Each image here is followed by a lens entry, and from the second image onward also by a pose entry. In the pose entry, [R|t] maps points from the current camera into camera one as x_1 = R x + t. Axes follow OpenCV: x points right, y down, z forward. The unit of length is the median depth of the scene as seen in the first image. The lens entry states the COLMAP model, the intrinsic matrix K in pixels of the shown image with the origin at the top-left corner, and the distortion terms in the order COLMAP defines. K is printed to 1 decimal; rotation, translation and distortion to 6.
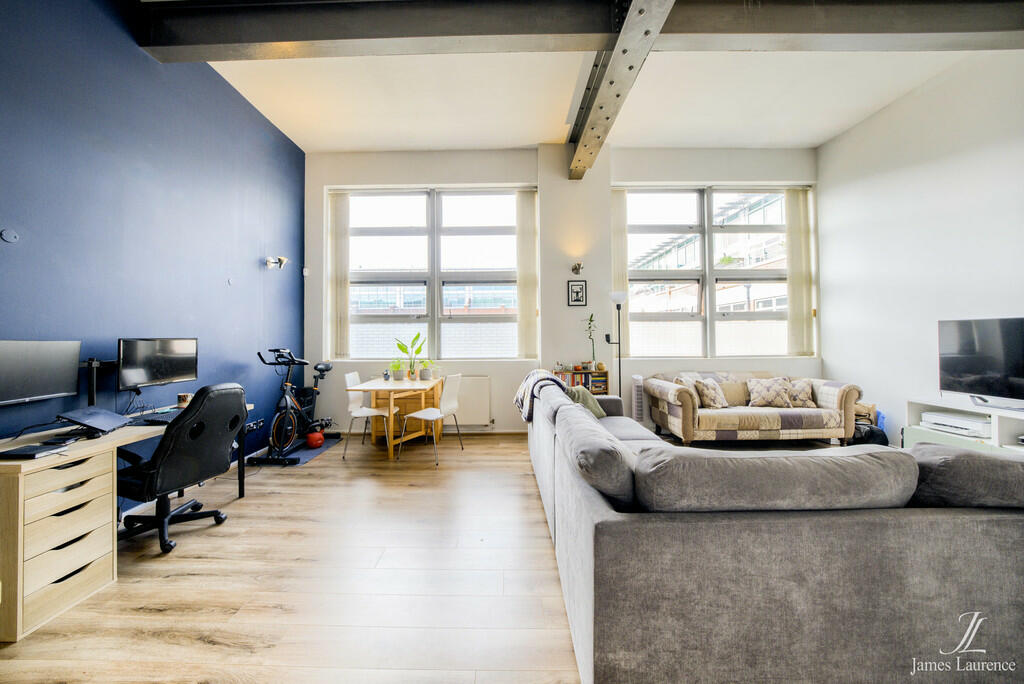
lens RADIAL K [[351.5, 0, 508.3], [0, 351.5, 334.0], [0, 0, 1]] dist [-0.018283, 0.001141]
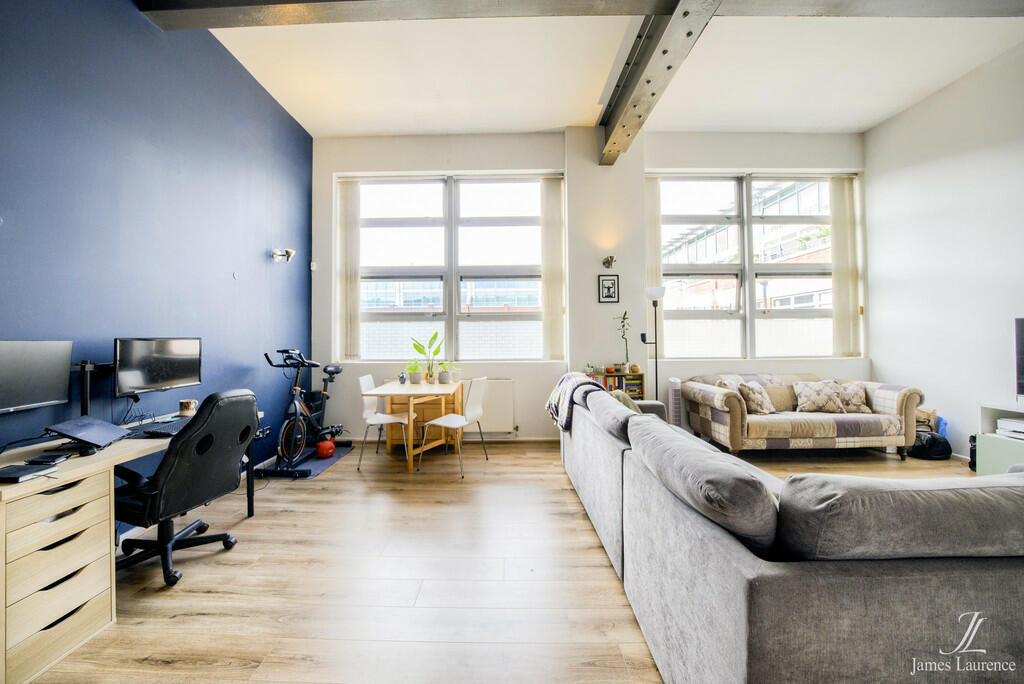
lens RADIAL K [[351.5, 0, 500.4], [0, 351.5, 338.8], [0, 0, 1]] dist [-0.018283, 0.001141]
pose [[1.000000, -0.000020, -0.000149, -0.088146], [0.000022, 0.999915, 0.013055, 0.002533], [0.000149, -0.013055, 0.999915, 0.076040]]
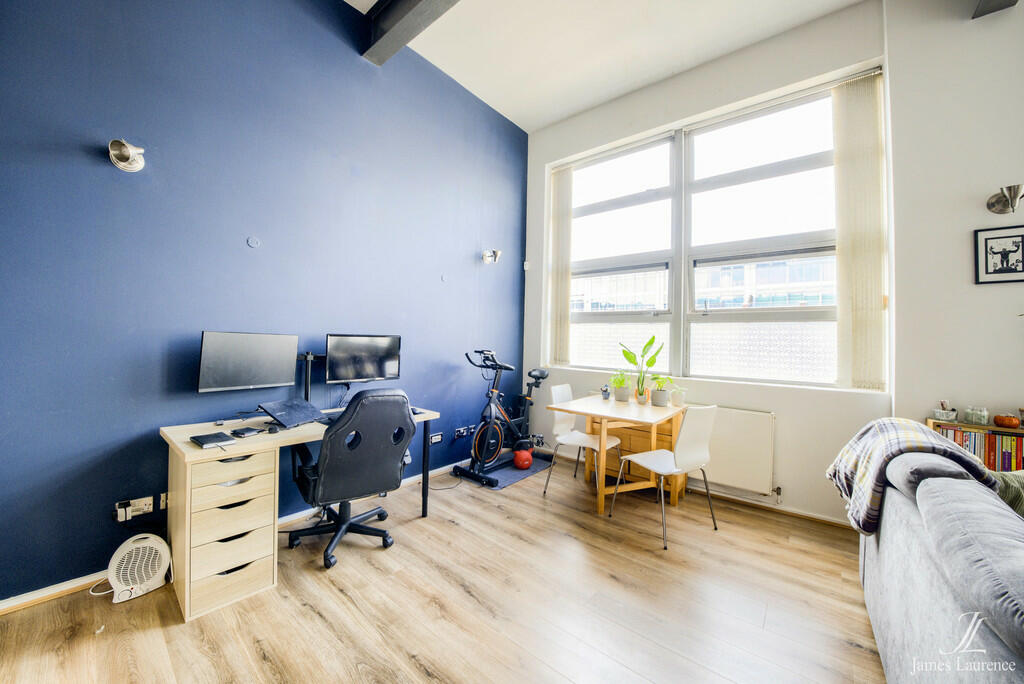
lens RADIAL K [[365.5, 0, 515.3], [0, 365.5, 336.4], [0, 0, 1]] dist [-0.030792, 0.000932]
pose [[0.785289, 0.018893, -0.618841, -0.023406], [-0.024679, 0.999695, -0.000796, 0.004668], [0.618637, 0.015897, 0.785516, 0.260971]]
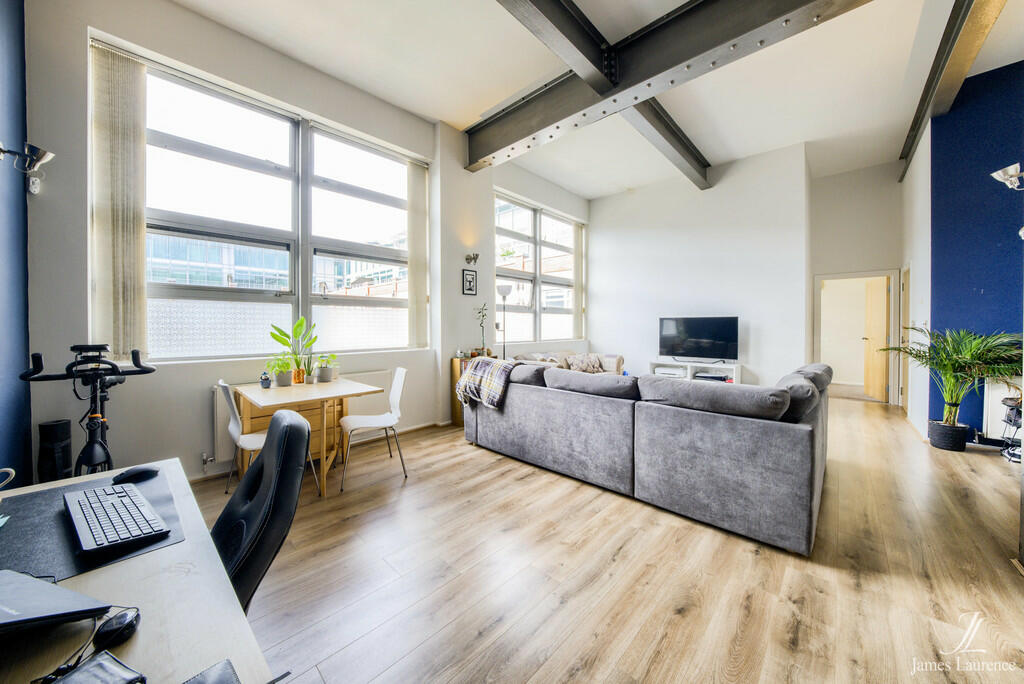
lens RADIAL K [[351.5, 0, 504.3], [0, 351.5, 329.0], [0, 0, 1]] dist [-0.018283, 0.001141]
pose [[0.693214, -0.000264, 0.720732, -0.479583], [-0.013784, 0.999812, 0.013624, 0.004670], [-0.720600, -0.019379, 0.693080, 0.207683]]
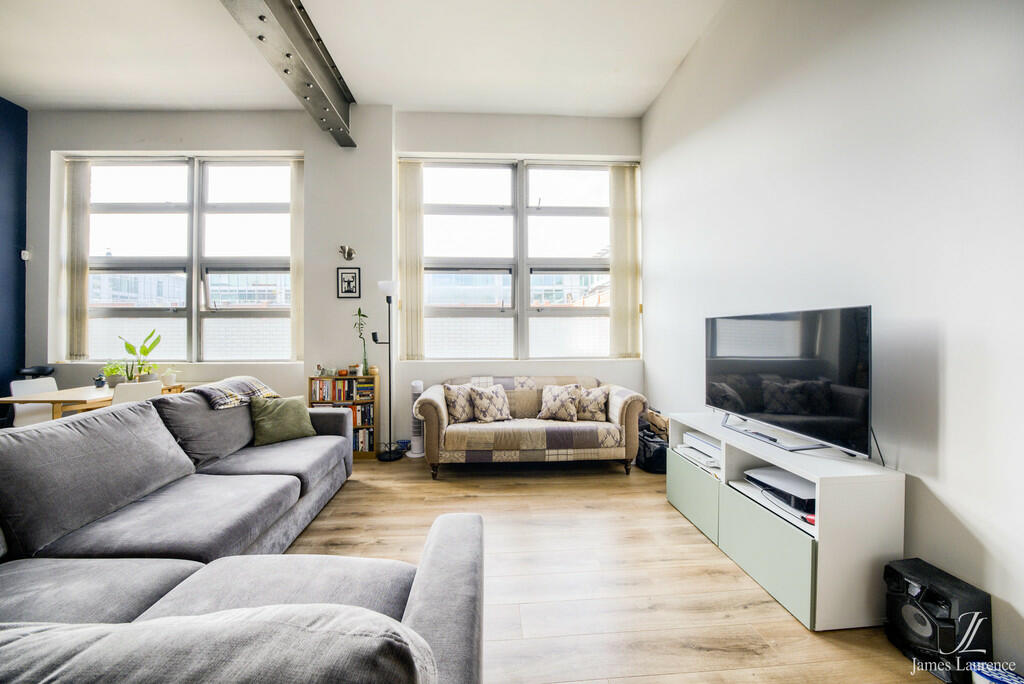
lens RADIAL K [[345.9, 0, 515.9], [0, 345.9, 336.6], [0, 0, 1]] dist [-0.014991, -0.000808]
pose [[0.998691, 0.004169, 0.050971, 0.554220], [-0.004621, 0.999951, 0.008755, 0.002261], [-0.050932, -0.008979, 0.998662, 0.159690]]
